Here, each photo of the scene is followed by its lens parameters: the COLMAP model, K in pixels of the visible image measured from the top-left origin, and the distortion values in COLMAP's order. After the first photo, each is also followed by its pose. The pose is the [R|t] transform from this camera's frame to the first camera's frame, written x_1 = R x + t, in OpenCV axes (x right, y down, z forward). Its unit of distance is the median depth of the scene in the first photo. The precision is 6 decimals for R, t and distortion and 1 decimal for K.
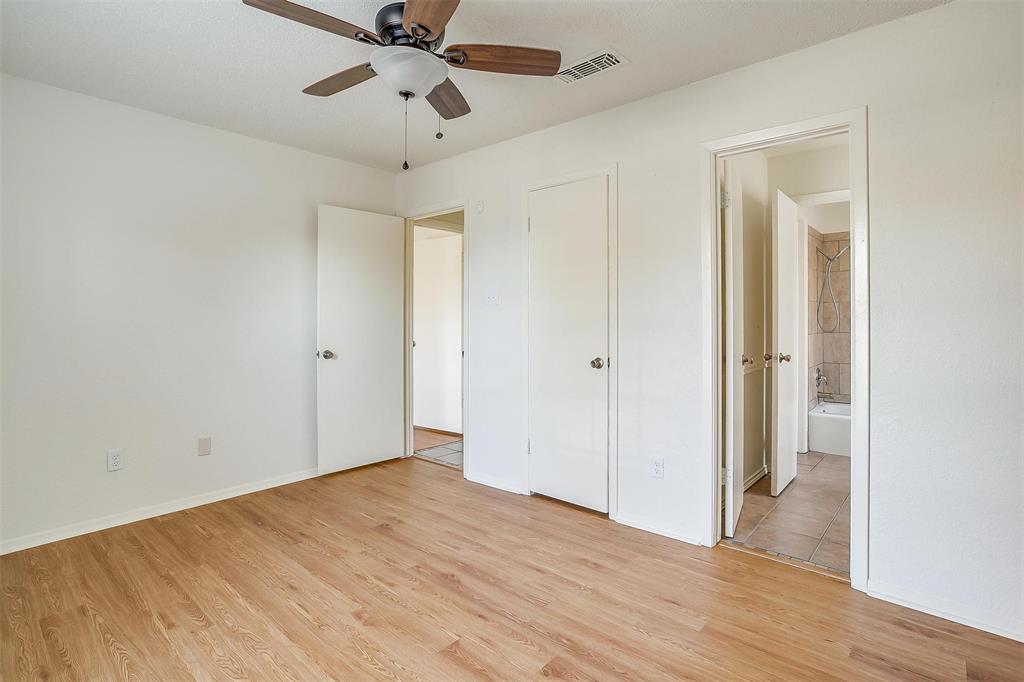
lens RADIAL K [[503.6, 0, 504.4], [0, 503.6, 337.8], [0, 0, 1]] dist [-0.057705, 0.033593]
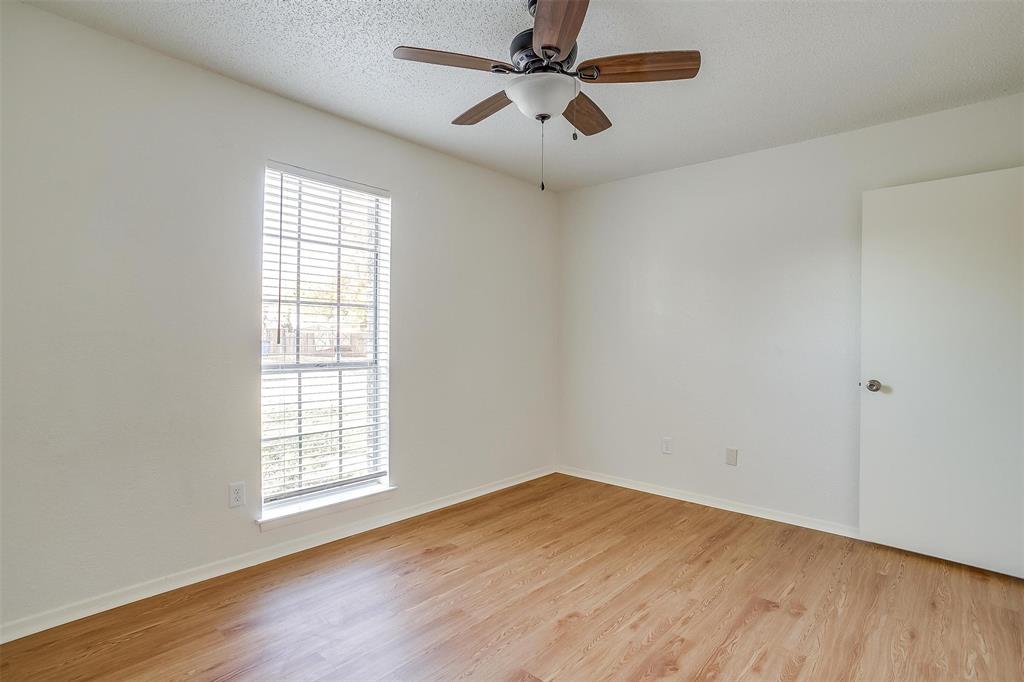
lens RADIAL K [[510.6, 0, 507.6], [0, 510.6, 330.9], [0, 0, 1]] dist [-0.051939, 0.029190]
pose [[-0.008714, -0.005718, -0.999946, 0.651242], [-0.045990, 0.998928, -0.005311, -0.027761], [0.998904, 0.045941, -0.008968, 0.699324]]
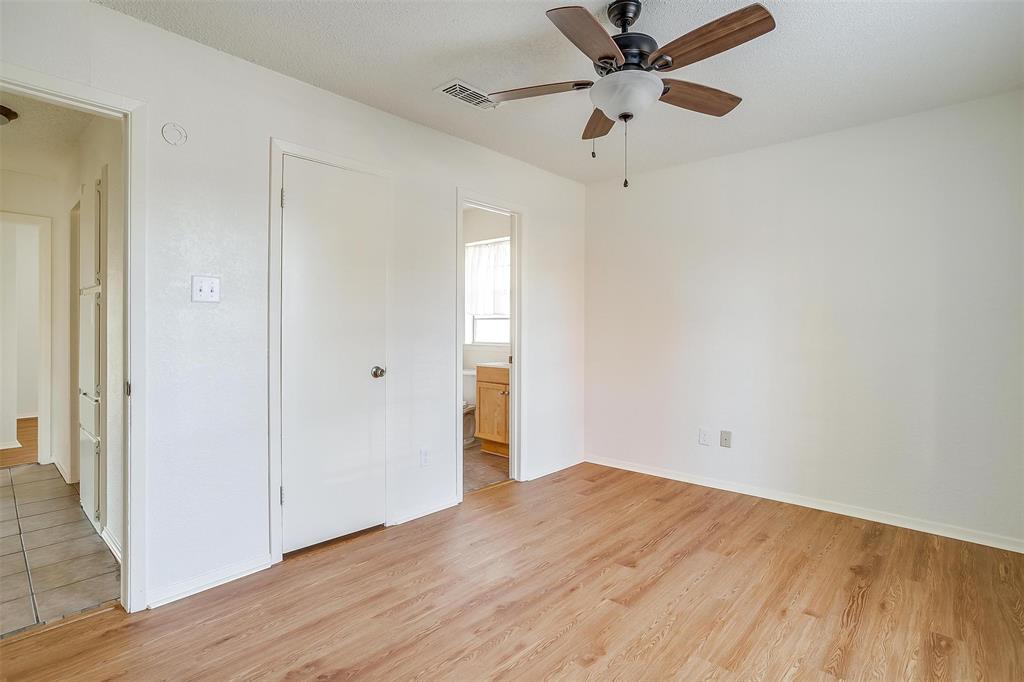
lens RADIAL K [[503.6, 0, 504.4], [0, 503.6, 337.8], [0, 0, 1]] dist [-0.057705, 0.033593]
pose [[0.015899, -0.015213, 0.999758, -0.970567], [0.029008, 0.999470, 0.014747, -0.026832], [-0.999453, 0.028767, 0.016332, 0.929457]]
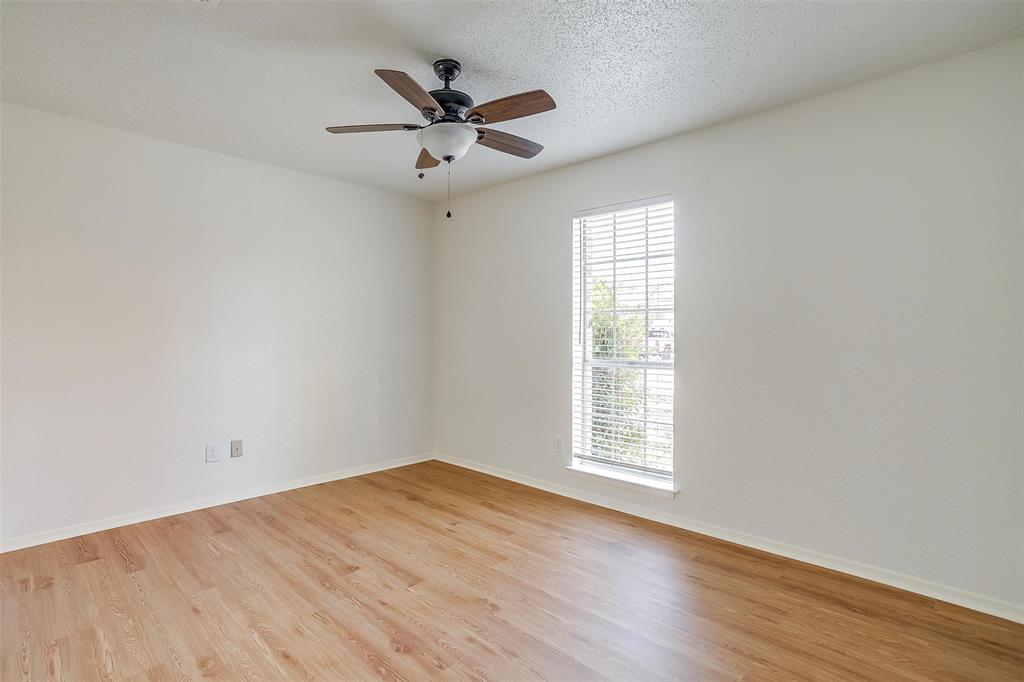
lens RADIAL K [[503.6, 0, 504.4], [0, 503.6, 337.8], [0, 0, 1]] dist [-0.057705, 0.033593]
pose [[-0.999017, 0.000825, 0.044313, -0.303554], [0.002571, 0.999222, 0.039364, -0.061527], [-0.044246, 0.039439, -0.998242, 1.716544]]
